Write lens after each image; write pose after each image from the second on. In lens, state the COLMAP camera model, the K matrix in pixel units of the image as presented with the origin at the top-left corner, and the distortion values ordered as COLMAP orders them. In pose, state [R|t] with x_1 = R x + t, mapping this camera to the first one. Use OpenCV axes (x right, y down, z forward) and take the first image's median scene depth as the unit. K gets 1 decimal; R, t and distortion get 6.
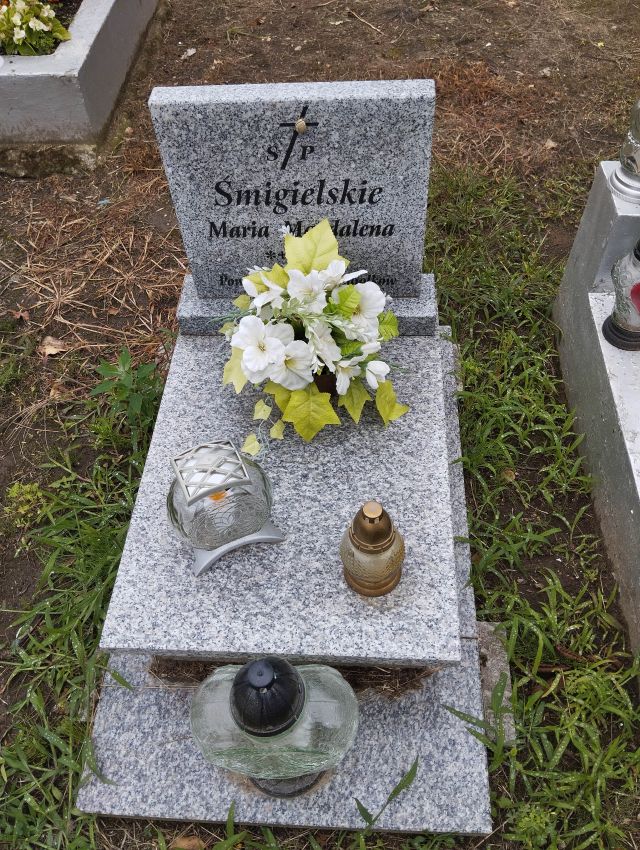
lens RADIAL K [[691.3, 0, 315.4], [0, 691.3, 404.8], [0, 0, 1]] dist [0.110691, -0.198661]
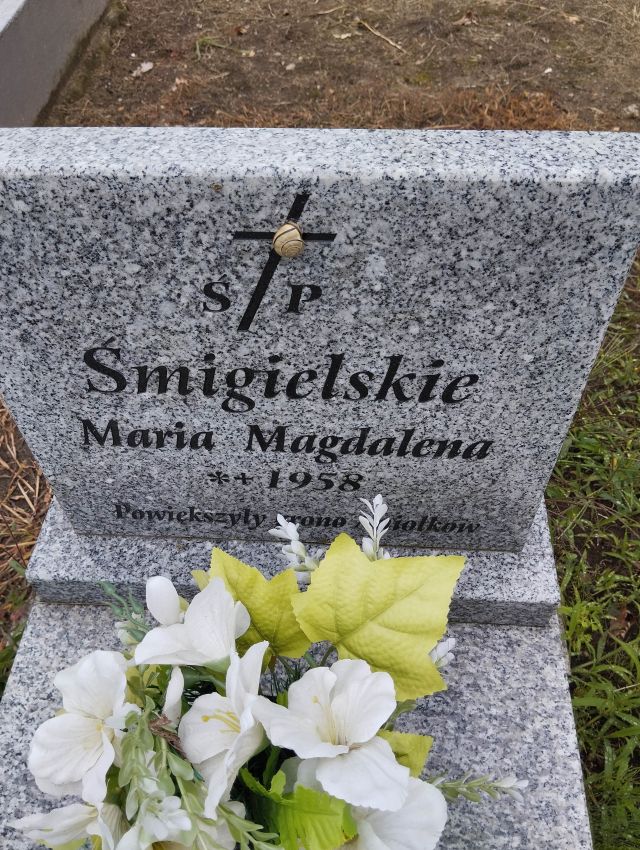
lens RADIAL K [[691.3, 0, 315.4], [0, 691.3, 404.8], [0, 0, 1]] dist [0.110691, -0.198661]
pose [[0.999472, 0.024878, 0.020922, -0.010768], [-0.024210, 0.999208, -0.031572, -0.269223], [-0.021691, 0.031048, 0.999282, 0.564840]]
